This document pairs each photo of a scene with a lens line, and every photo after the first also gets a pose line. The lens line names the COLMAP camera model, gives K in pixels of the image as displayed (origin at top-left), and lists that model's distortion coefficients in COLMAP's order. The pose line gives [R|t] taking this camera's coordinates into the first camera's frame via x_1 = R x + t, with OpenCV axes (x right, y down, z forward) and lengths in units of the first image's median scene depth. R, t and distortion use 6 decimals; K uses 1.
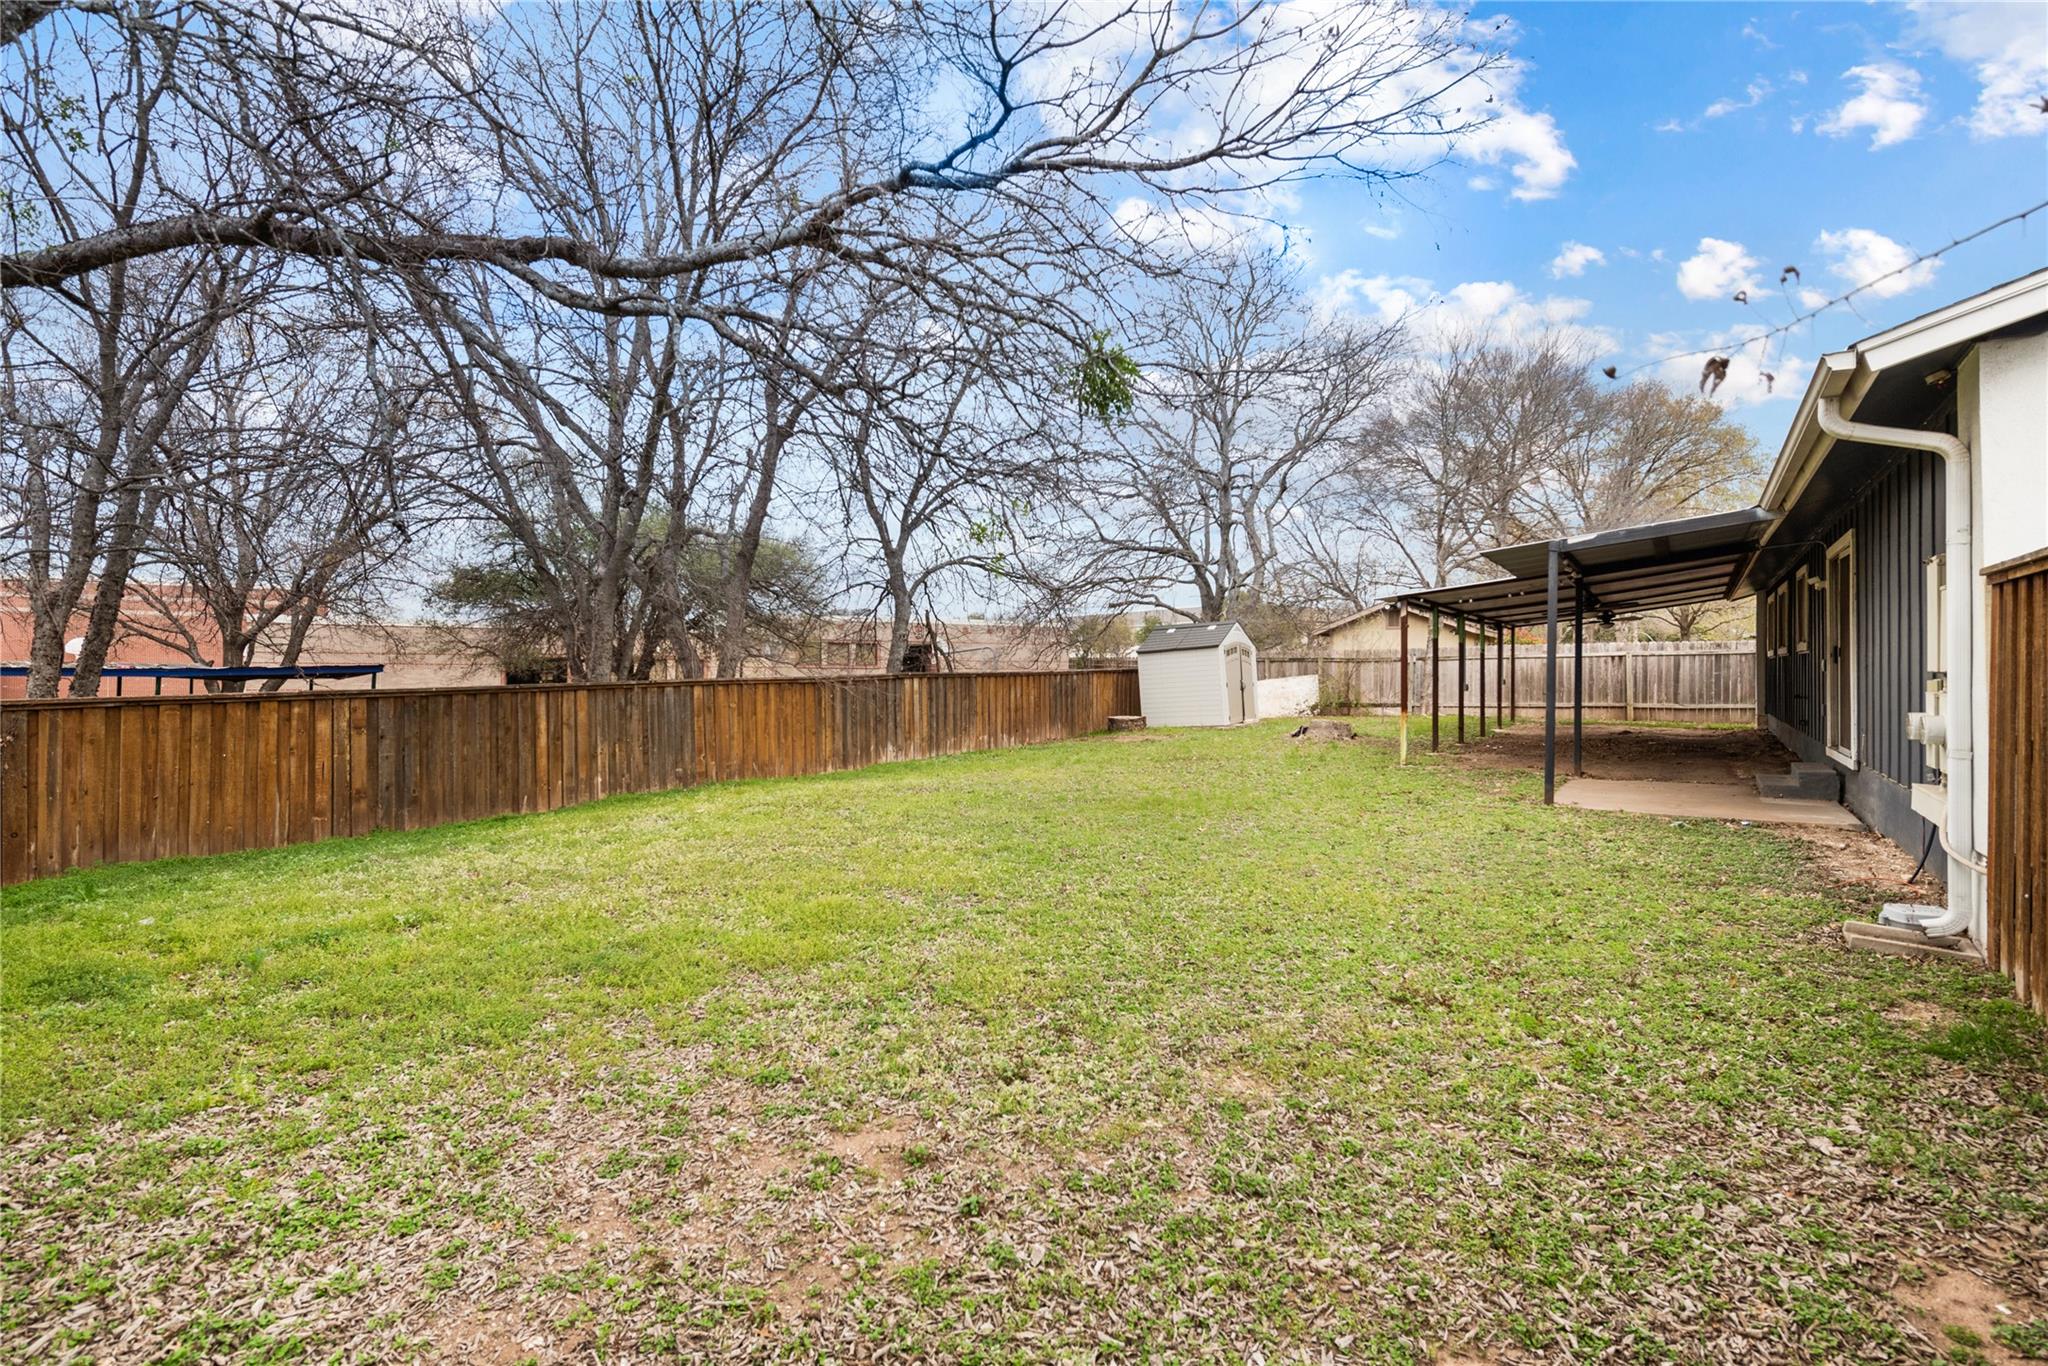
lens RADIAL K [[982.4, 0, 1022.1], [0, 982.4, 664.7], [0, 0, 1]] dist [0.001650, 0.000182]
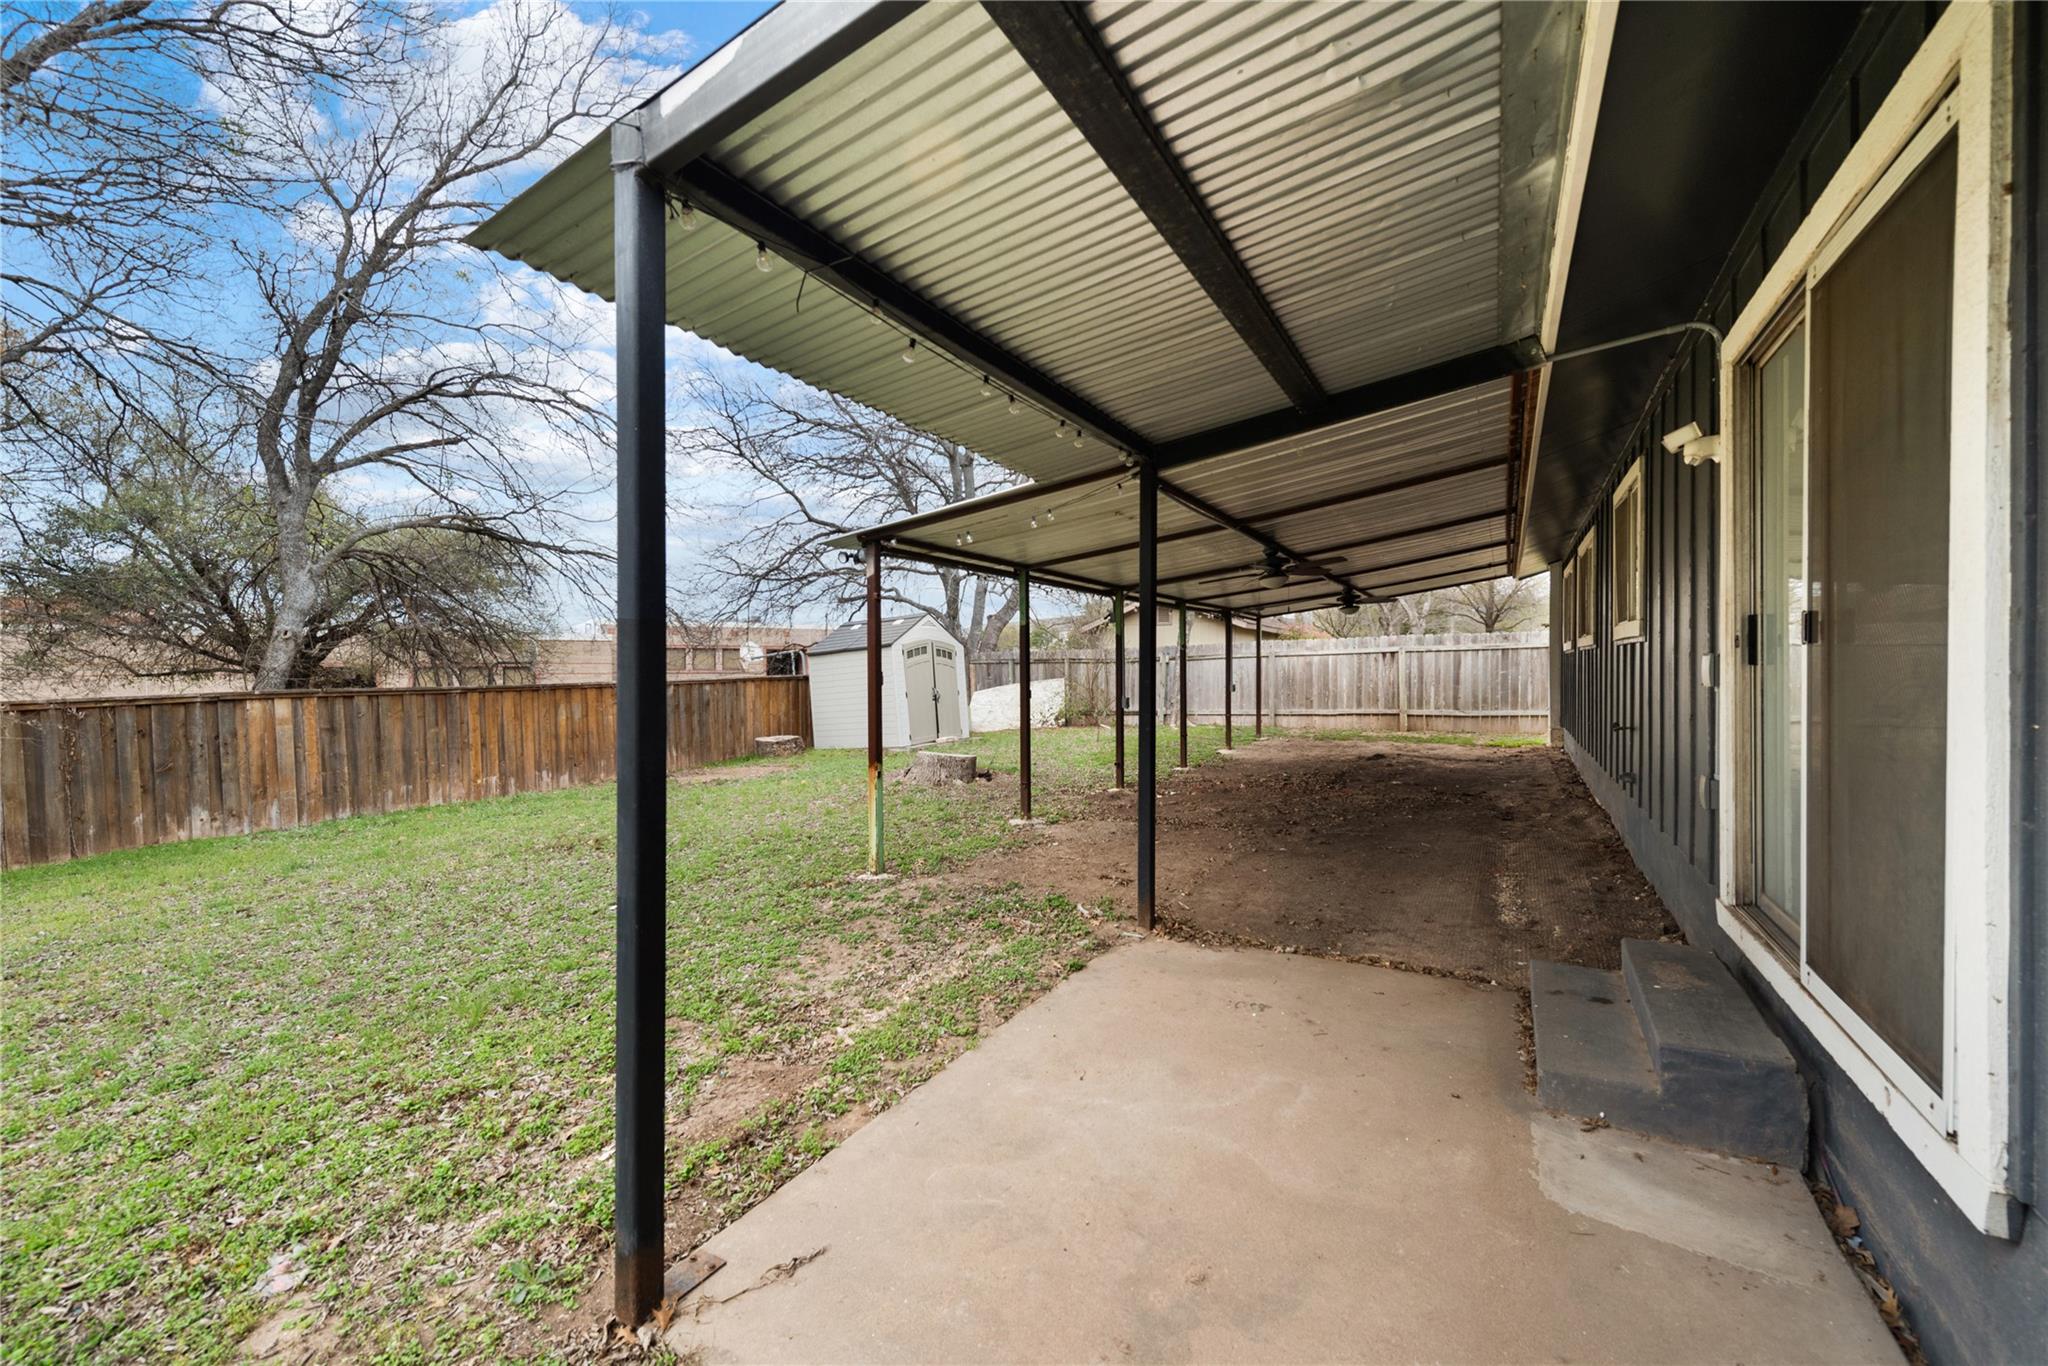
lens RADIAL K [[806.8, 0, 1026.0], [0, 806.8, 682.9], [0, 0, 1]] dist [0.002673, -0.000024]
pose [[0.998067, -0.013145, 0.060735, 0.271665], [0.011732, 0.999654, 0.023557, -0.002789], [-0.061024, -0.022799, 0.997876, 0.357744]]
